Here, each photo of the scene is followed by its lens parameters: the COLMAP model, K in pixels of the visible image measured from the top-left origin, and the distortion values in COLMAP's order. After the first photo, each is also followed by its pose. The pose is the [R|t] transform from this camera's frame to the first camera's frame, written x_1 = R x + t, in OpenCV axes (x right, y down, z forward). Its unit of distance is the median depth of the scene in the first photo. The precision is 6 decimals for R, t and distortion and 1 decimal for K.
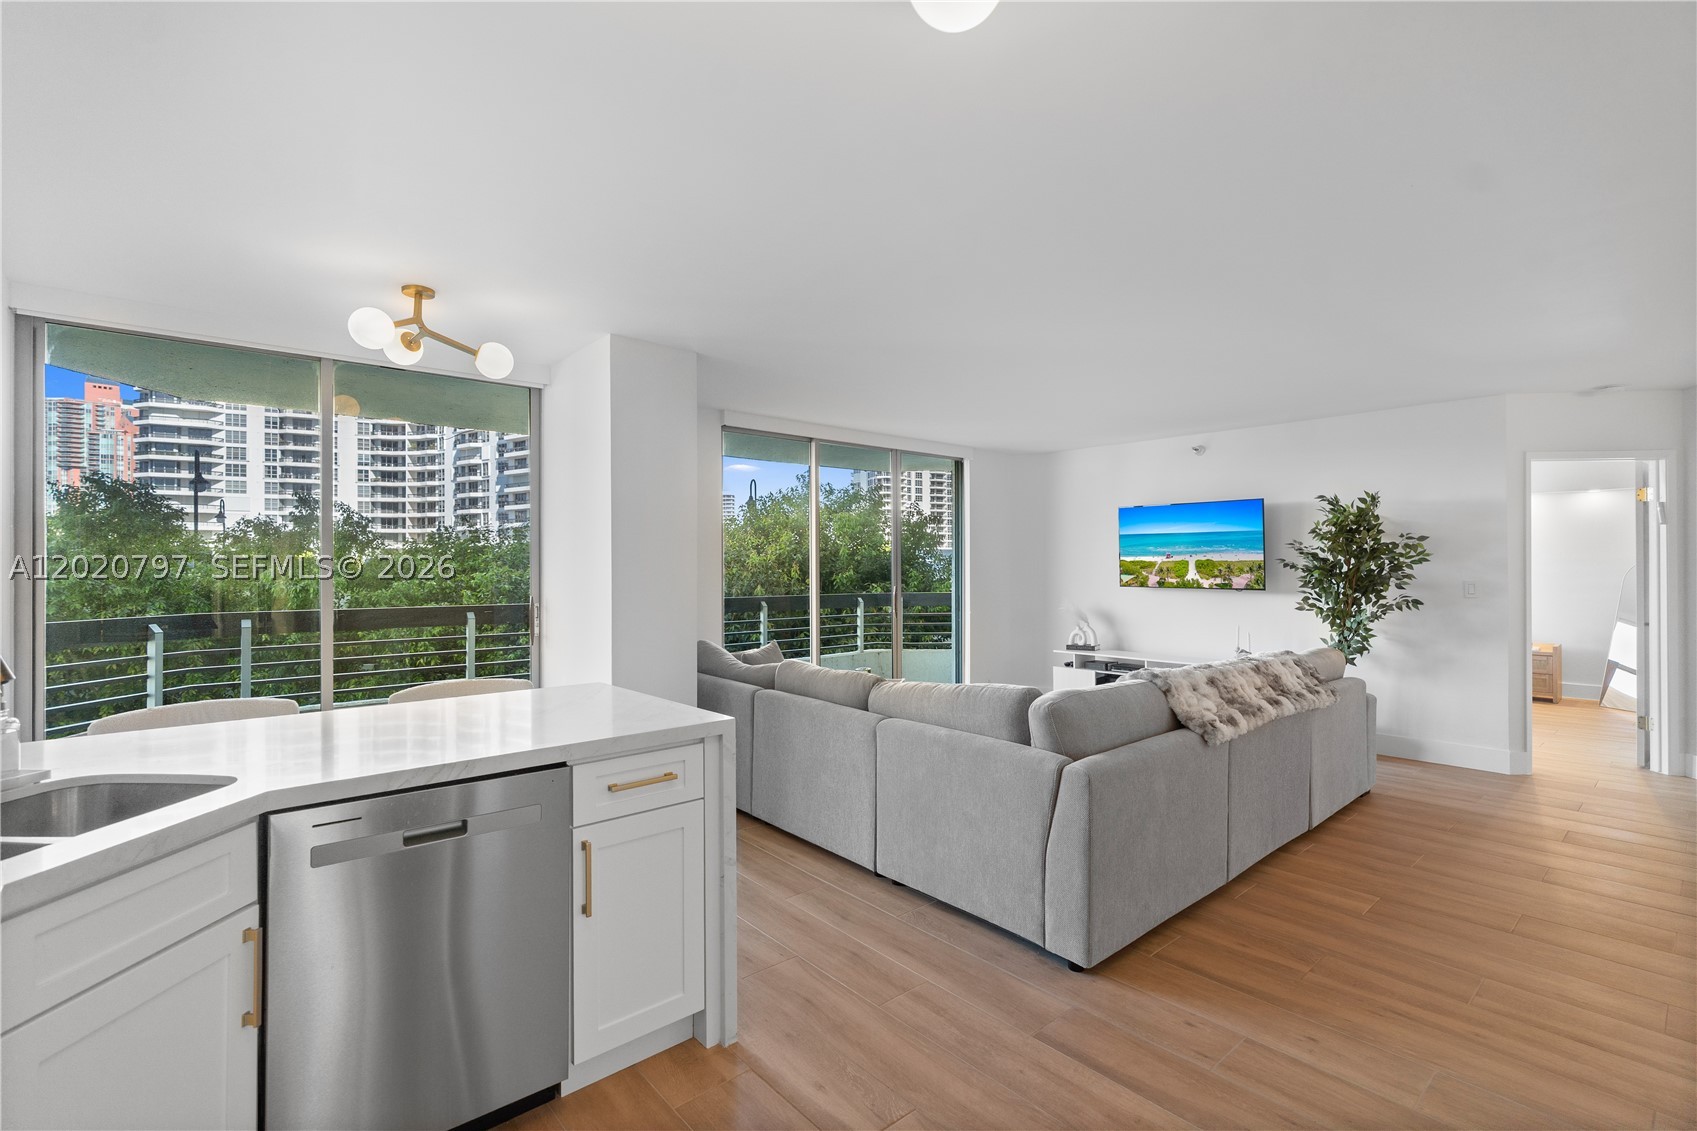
lens RADIAL K [[766.3, 0, 842.0], [0, 766.3, 558.0], [0, 0, 1]] dist [-0.005042, -0.000289]
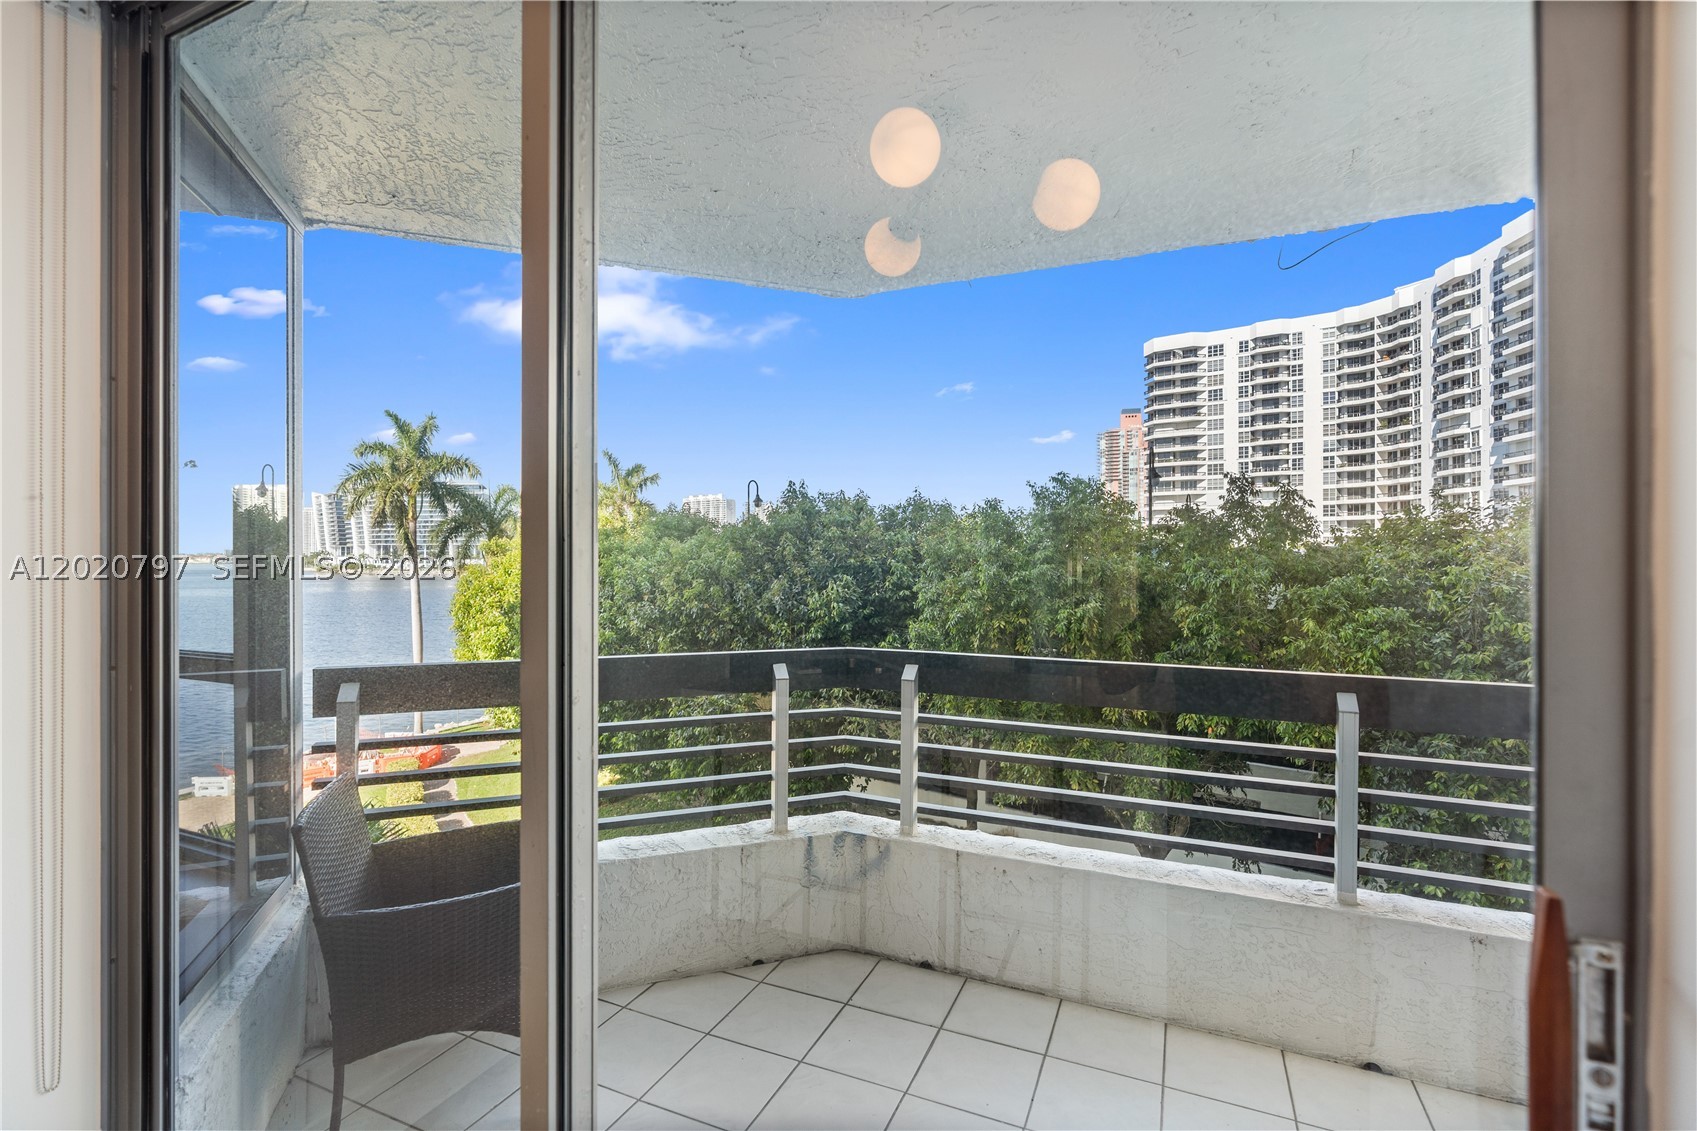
lens RADIAL K [[766.3, 0, 842.0], [0, 766.3, 558.0], [0, 0, 1]] dist [-0.005042, -0.000289]
pose [[0.427114, 0.007959, -0.904163, -0.082705], [0.005656, 0.999918, 0.011474, -0.001672], [0.904180, -0.010015, 0.427034, 0.204947]]
